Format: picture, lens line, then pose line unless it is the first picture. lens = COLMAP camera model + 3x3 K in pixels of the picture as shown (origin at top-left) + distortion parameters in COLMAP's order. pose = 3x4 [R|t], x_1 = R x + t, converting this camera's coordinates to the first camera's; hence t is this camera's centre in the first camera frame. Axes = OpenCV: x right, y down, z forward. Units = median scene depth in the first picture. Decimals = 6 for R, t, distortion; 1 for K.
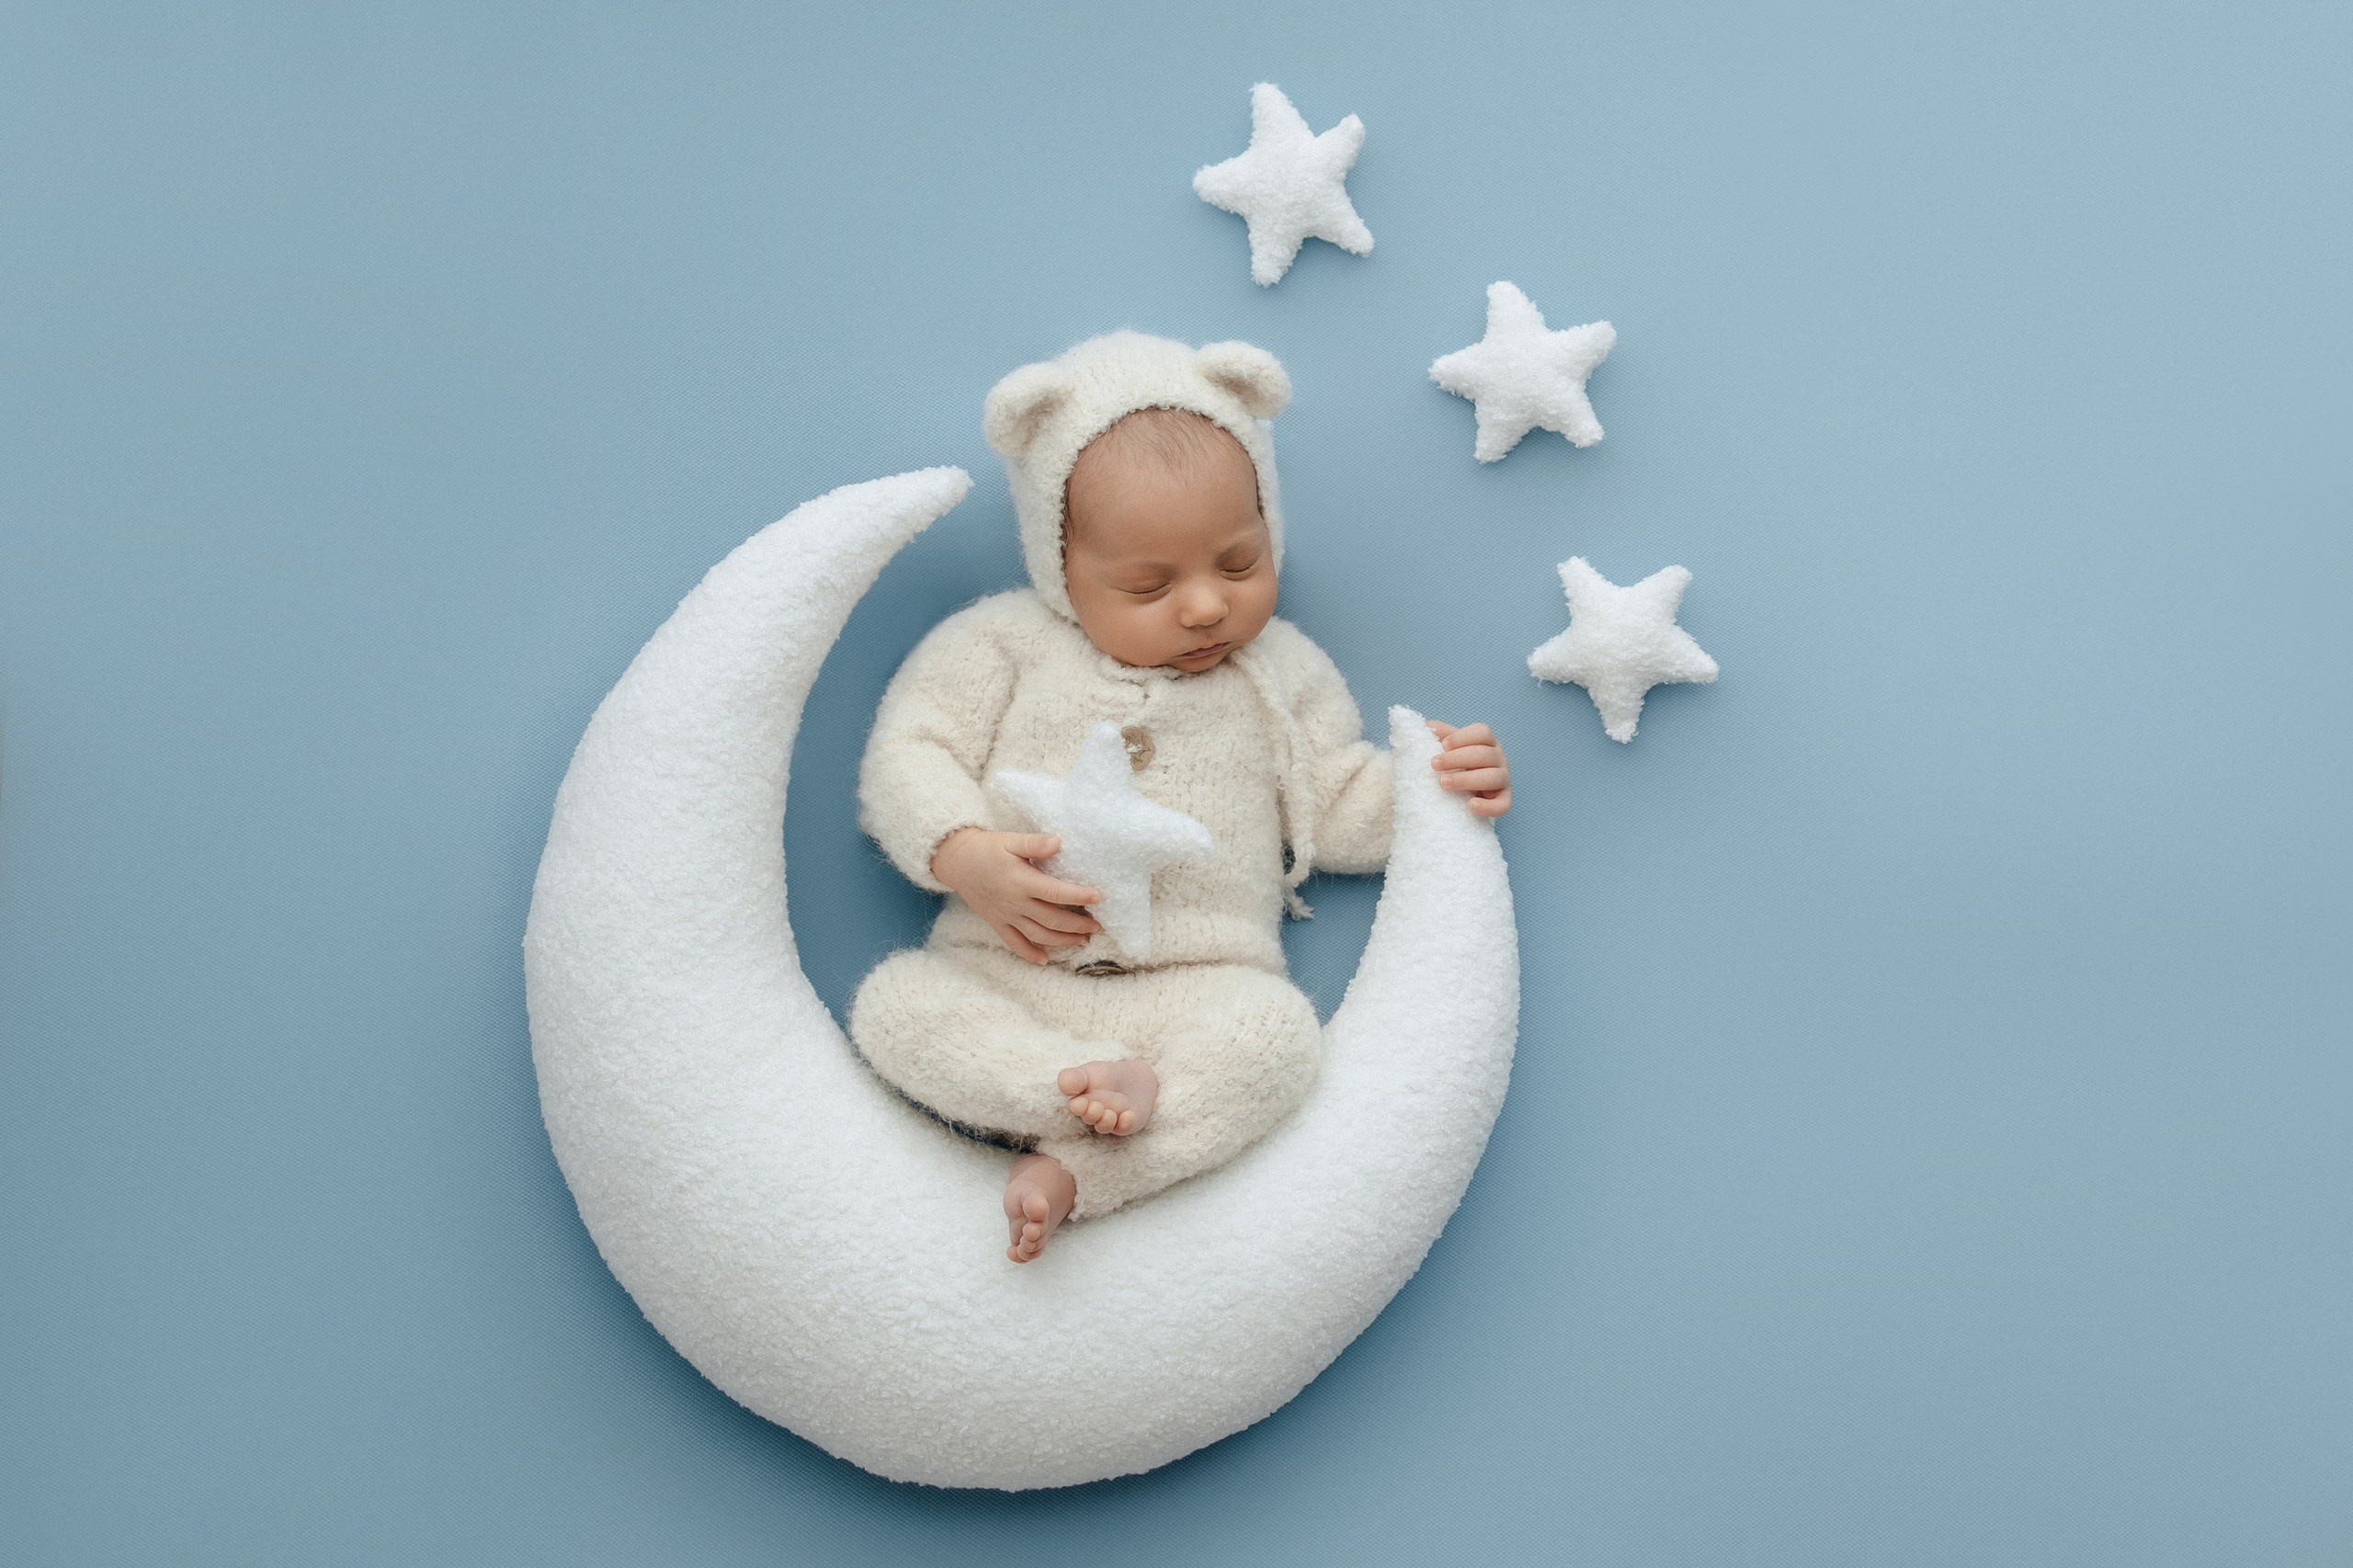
lens RADIAL K [[2417.3, 0, 1176.5], [0, 2417.3, 784.0], [0, 0, 1]] dist [0.049171, -0.047254]
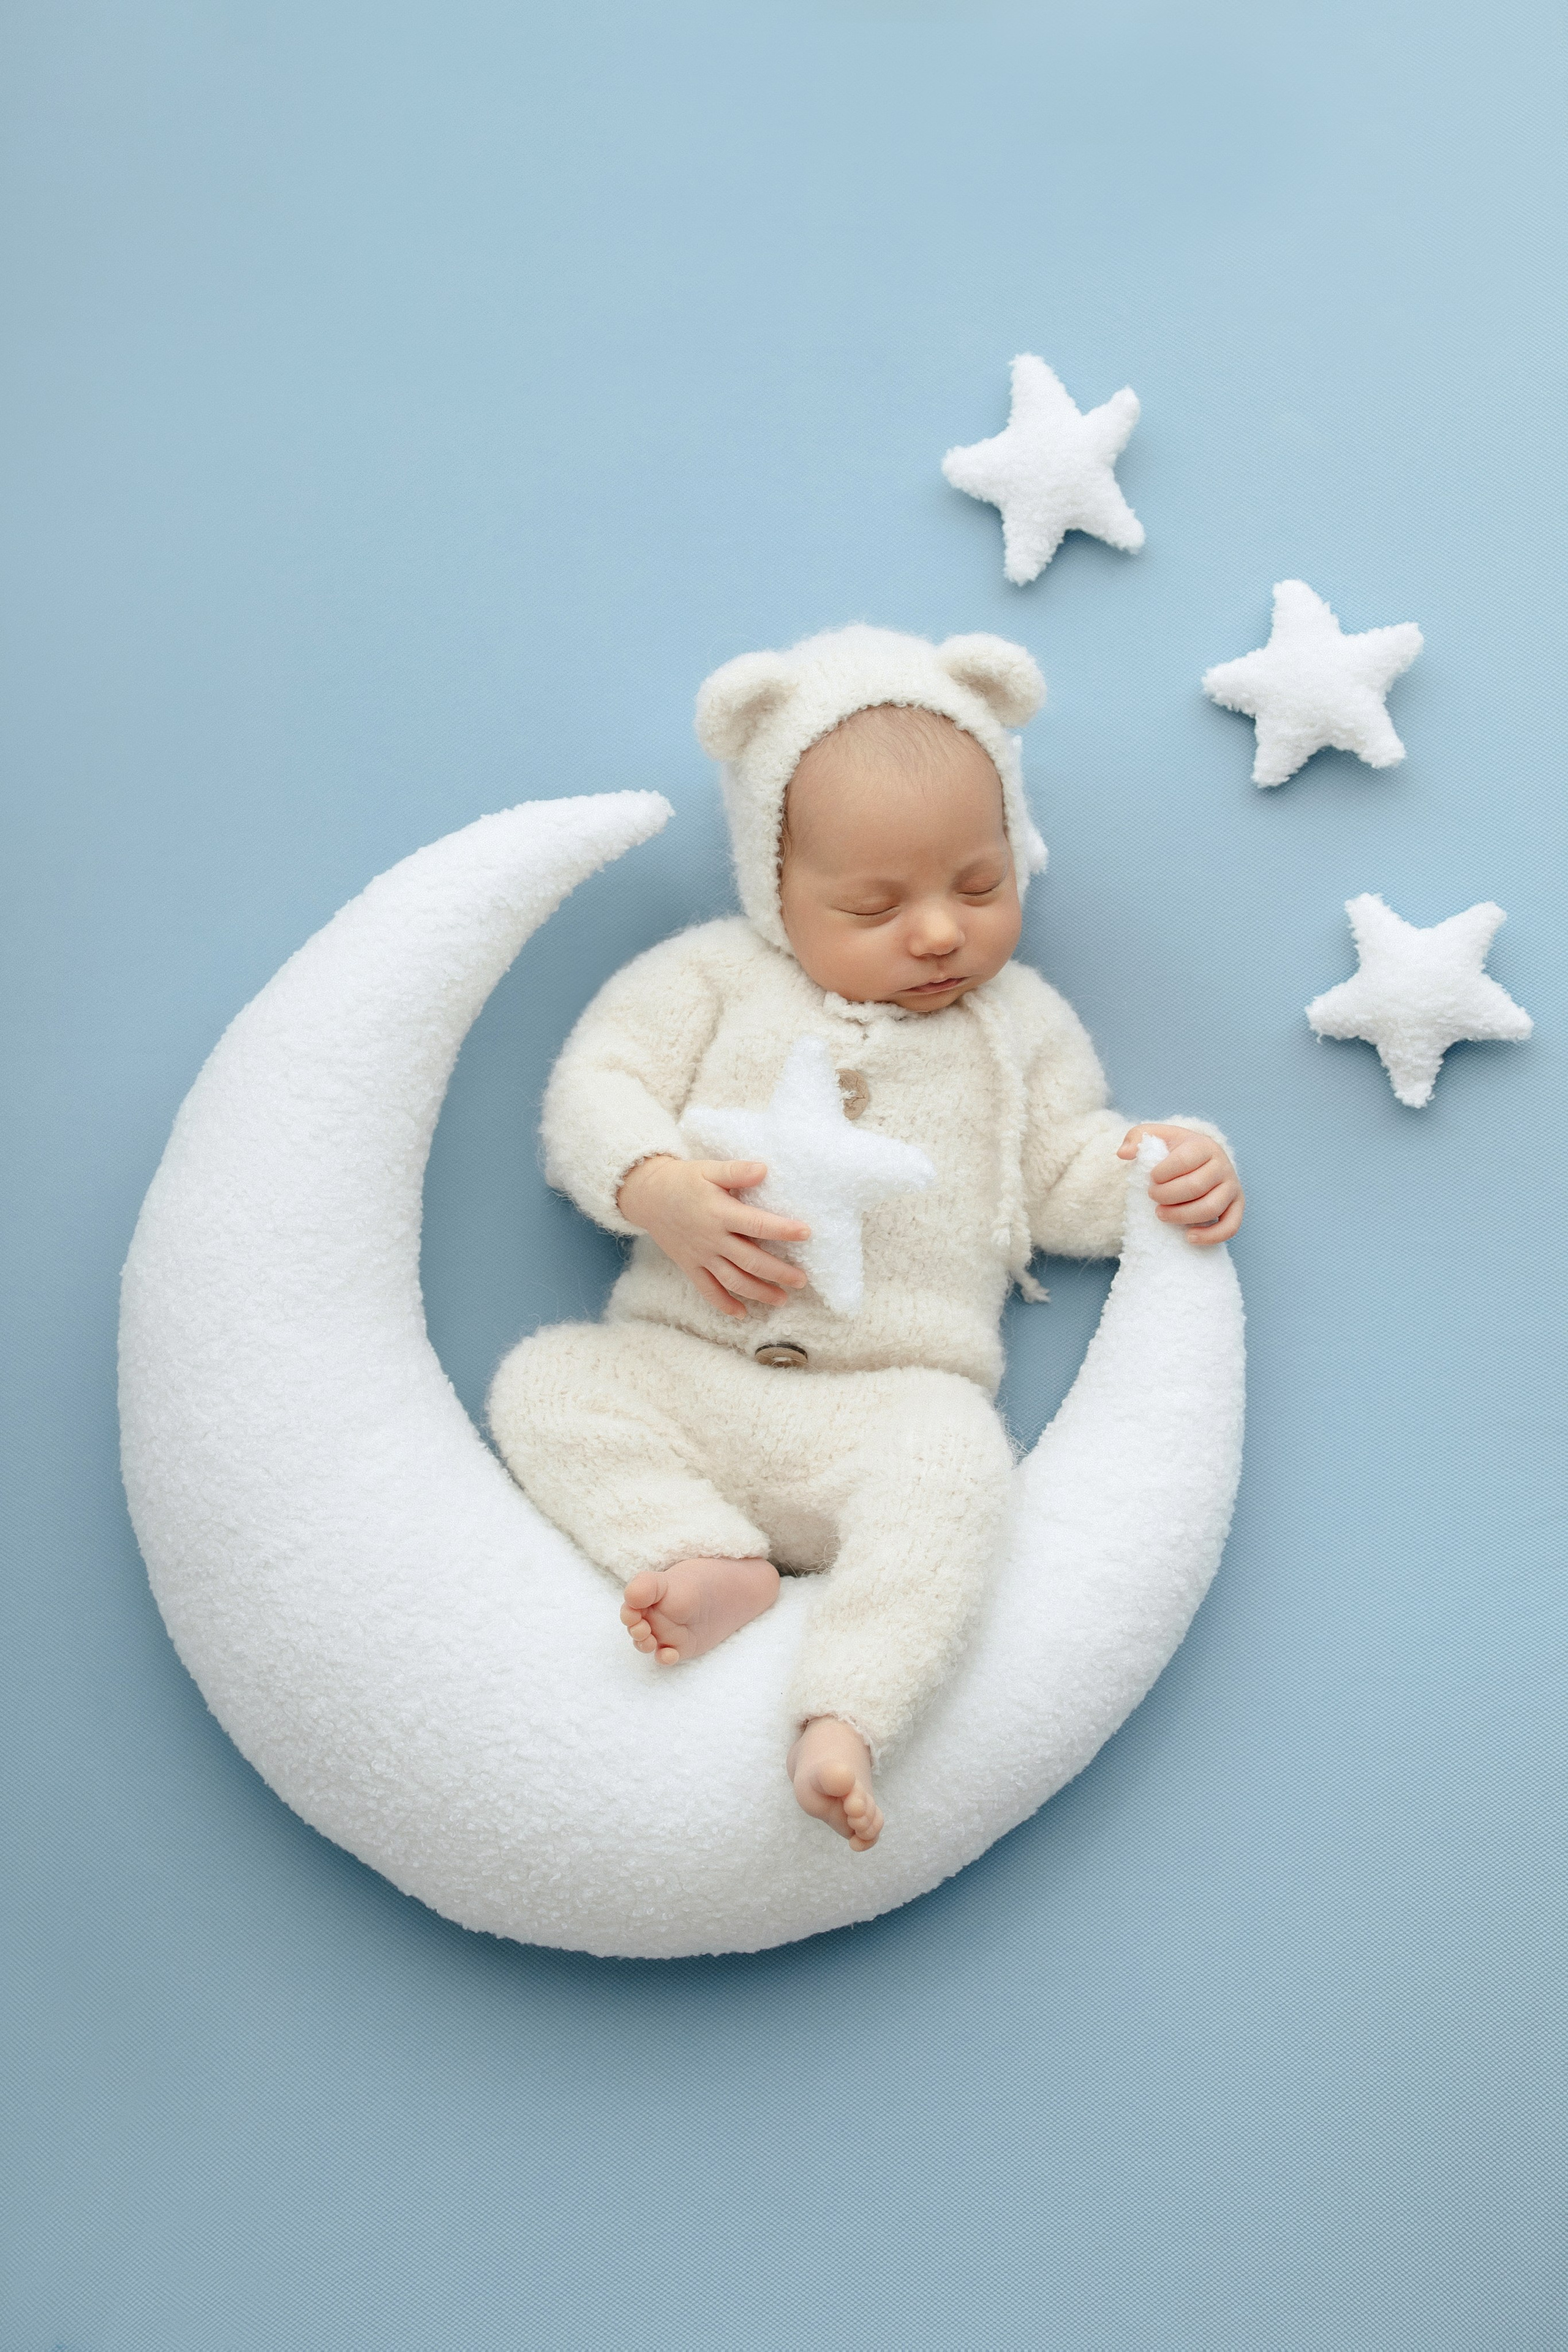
lens RADIAL K [[2416.3, 0, 765.4], [0, 2416.3, 1163.1], [0, 0, 1]] dist [0.049171, -0.047254]
pose [[0.997910, 0.039136, -0.051429, -0.002239], [-0.039953, 0.999090, -0.014940, 0.024495], [0.050797, 0.016964, 0.998565, 0.120670]]
